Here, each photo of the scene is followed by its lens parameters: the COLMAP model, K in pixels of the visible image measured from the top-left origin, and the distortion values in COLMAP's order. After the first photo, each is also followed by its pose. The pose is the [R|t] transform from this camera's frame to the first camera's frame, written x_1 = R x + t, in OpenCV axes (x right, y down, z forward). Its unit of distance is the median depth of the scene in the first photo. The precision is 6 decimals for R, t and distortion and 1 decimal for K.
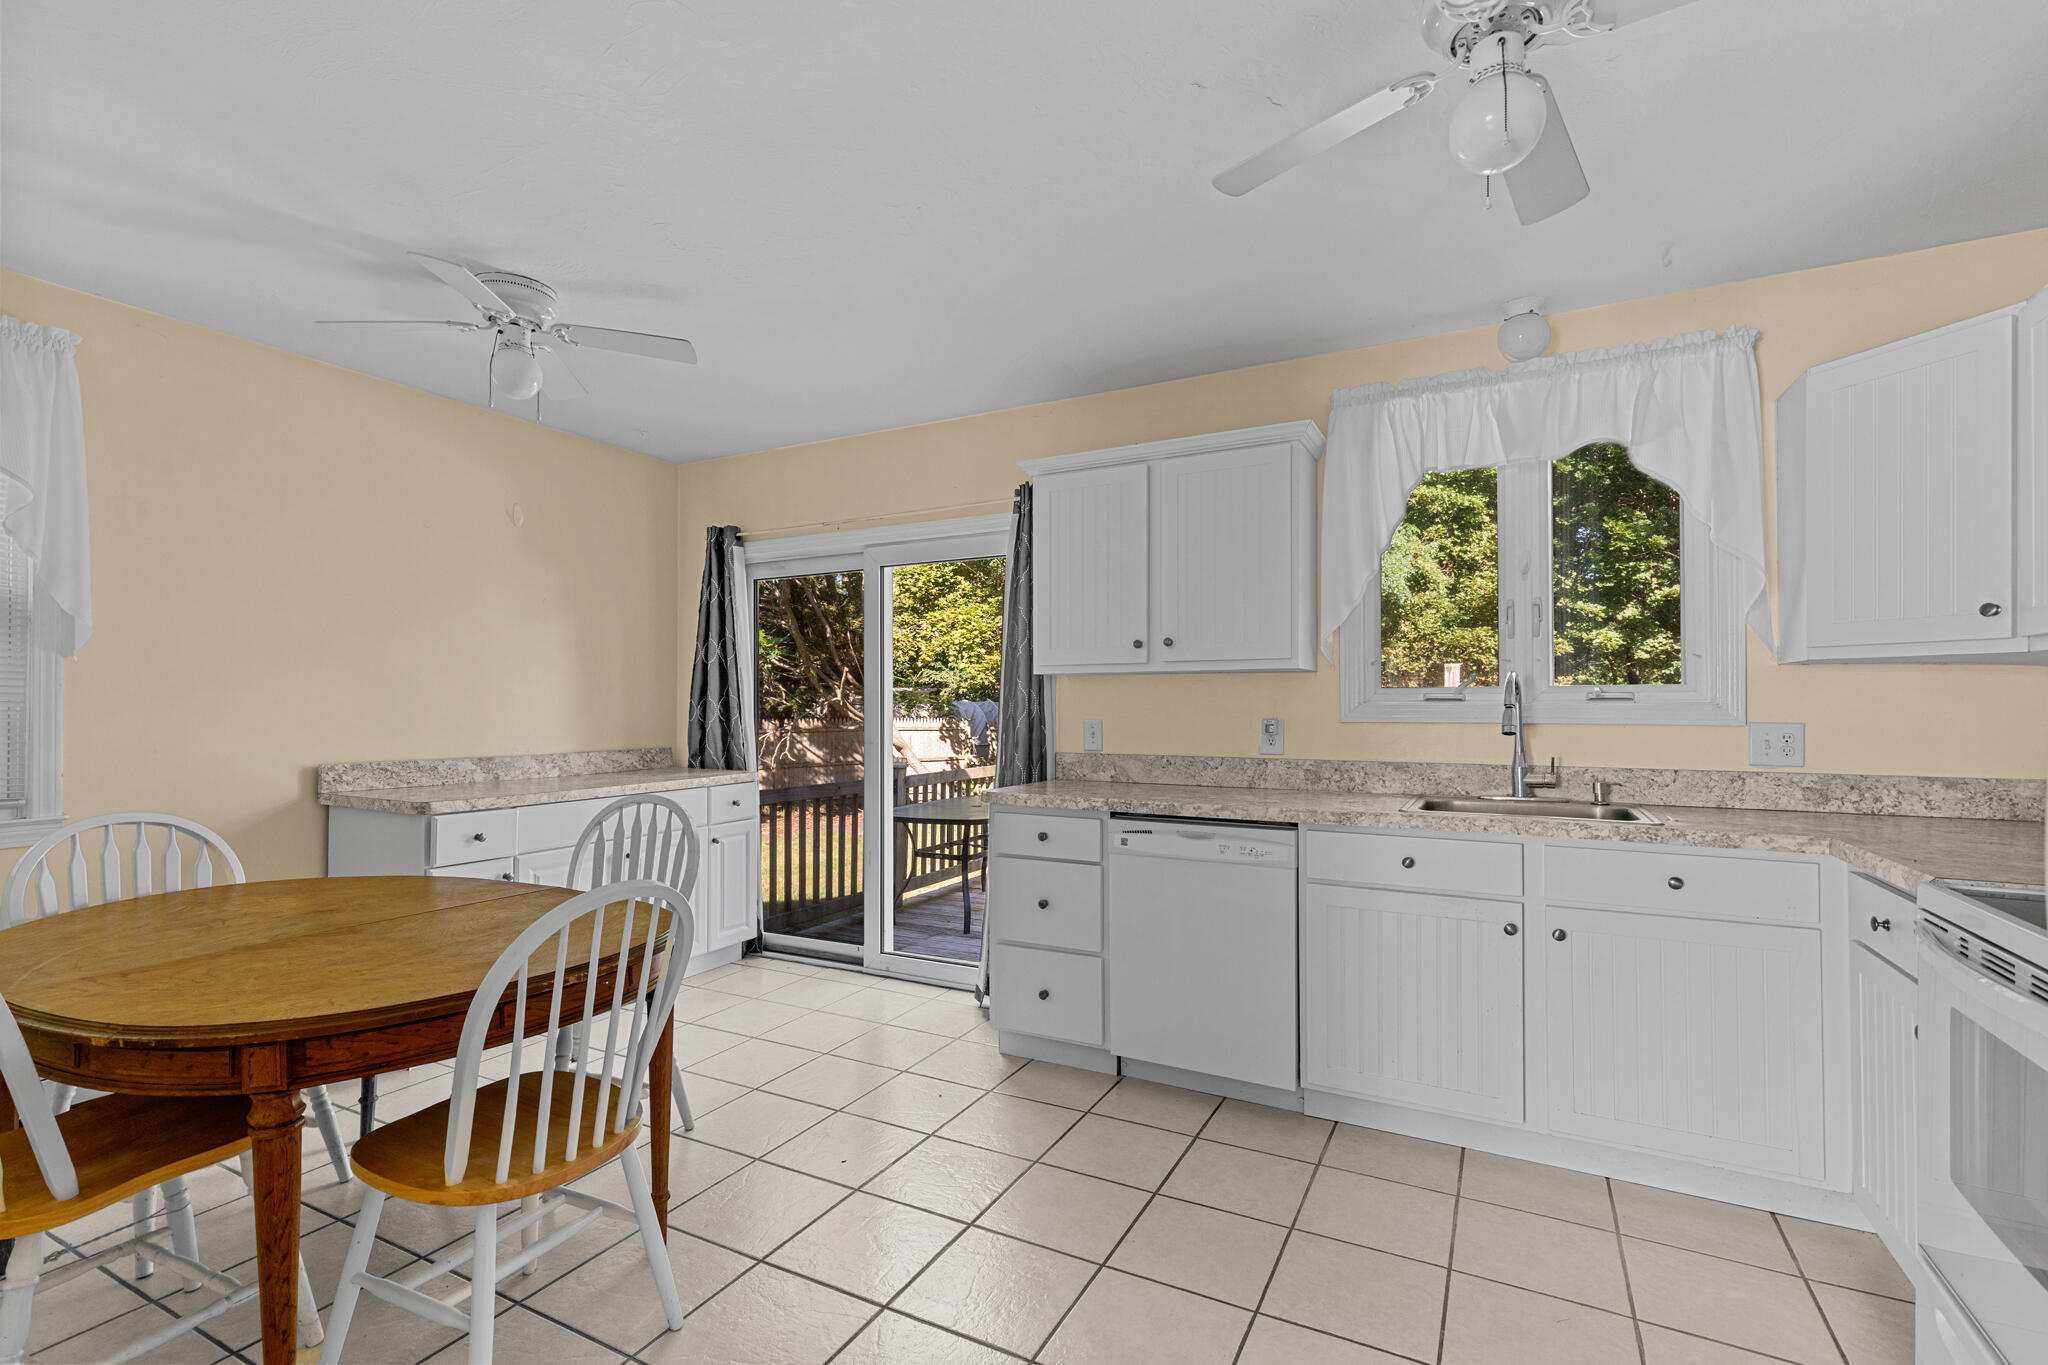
lens RADIAL K [[937.9, 0, 1038.0], [0, 937.9, 686.2], [0, 0, 1]] dist [0.004671, 0.004157]
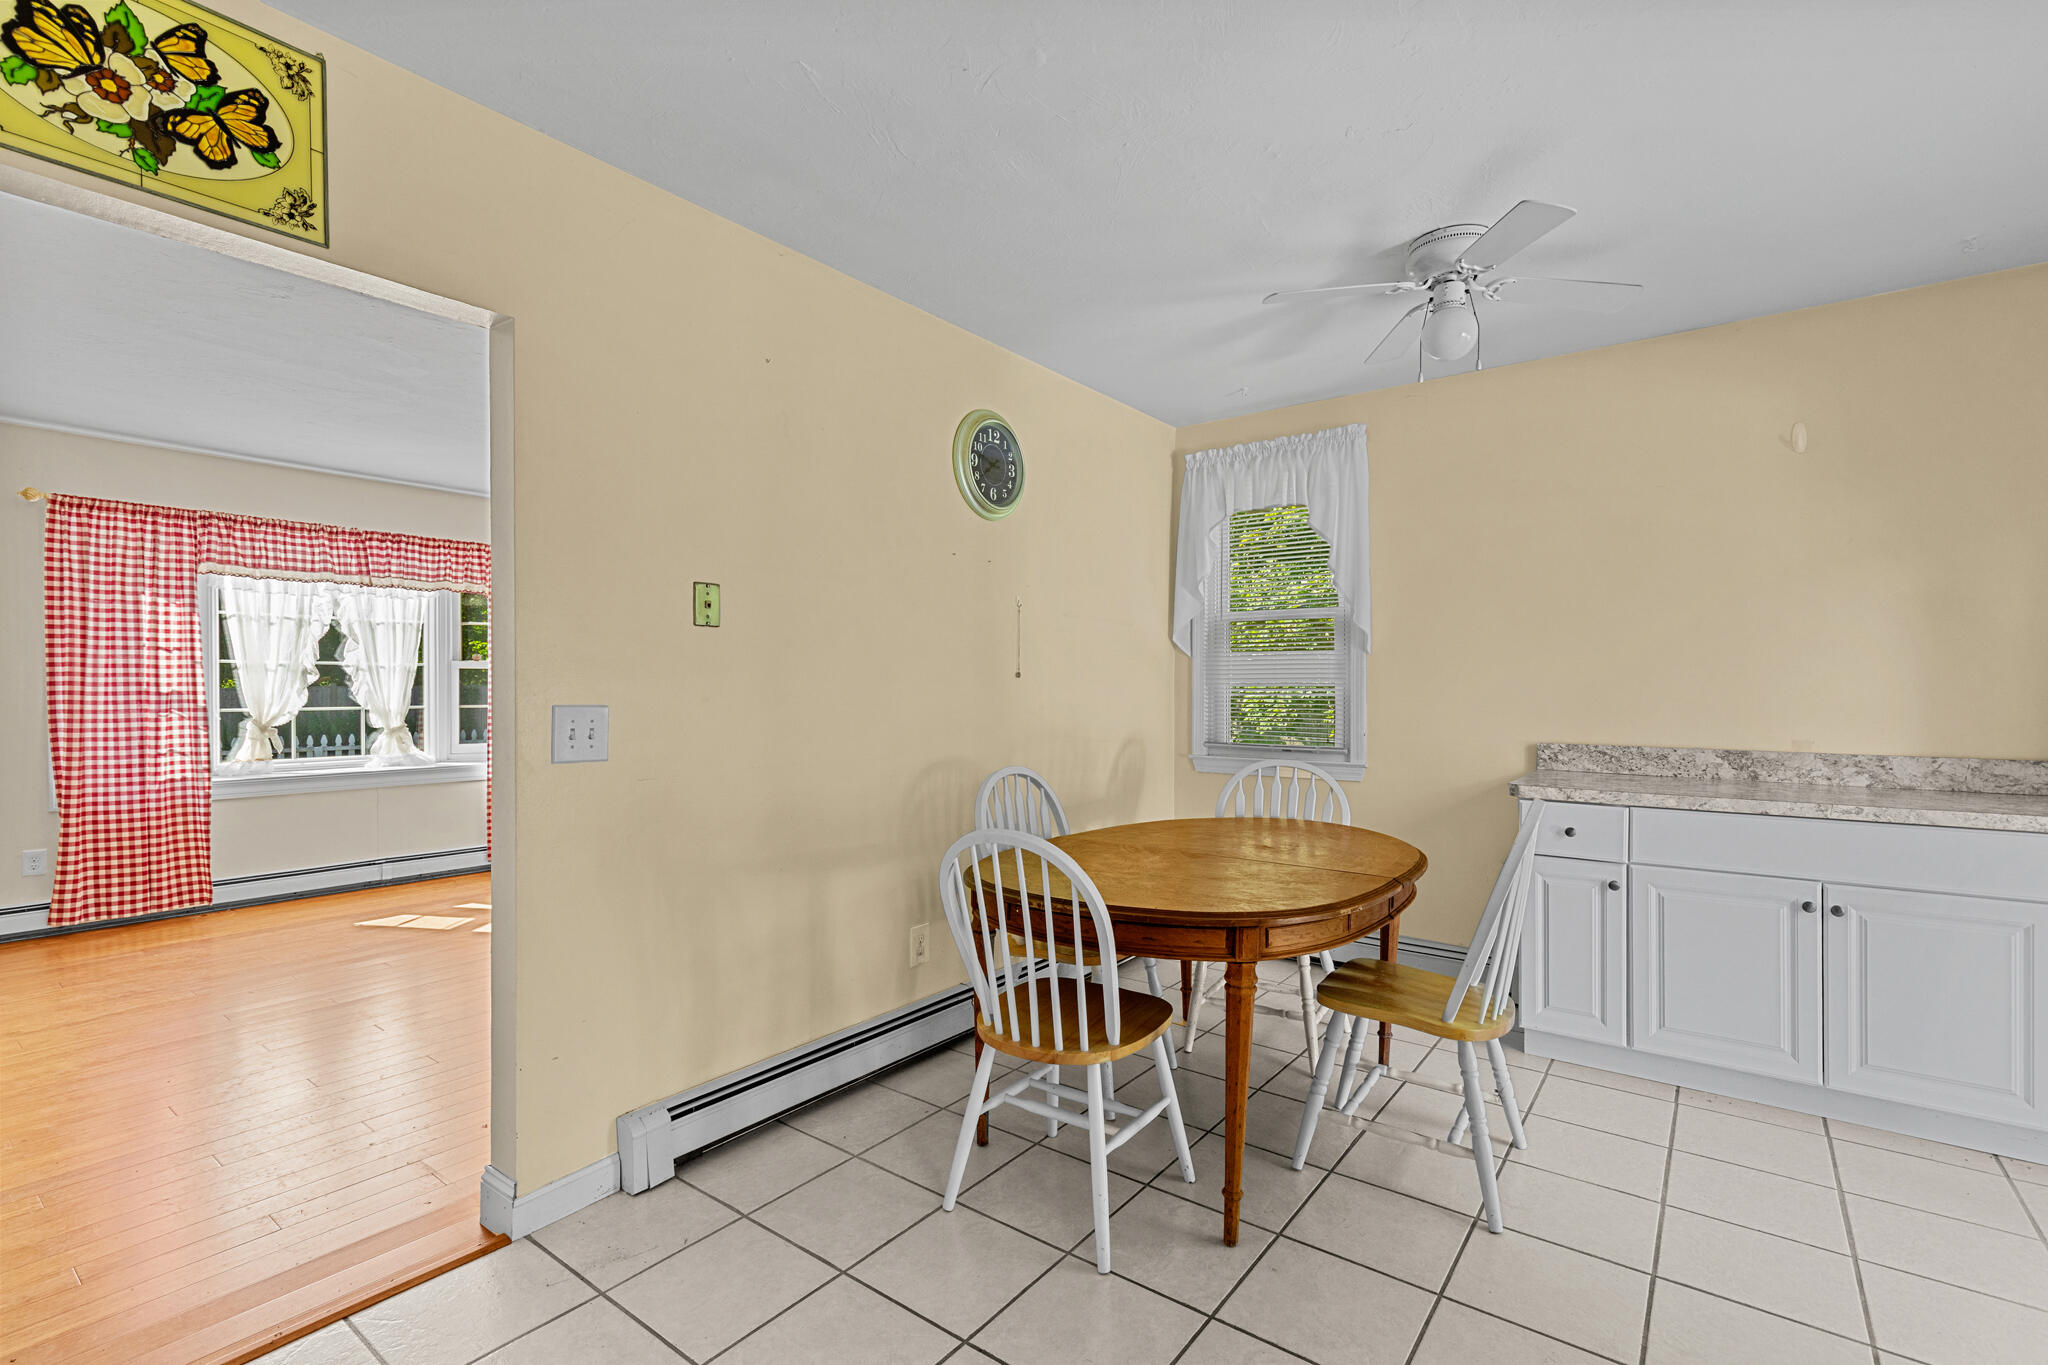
lens RADIAL K [[937.9, 0, 1025.4], [0, 937.9, 697.0], [0, 0, 1]] dist [0.004671, 0.004157]
pose [[-0.170053, 0.013084, -0.985348, 0.294888], [0.018015, 0.999786, 0.010167, 0.009224], [0.985270, -0.016022, -0.170252, 0.487651]]
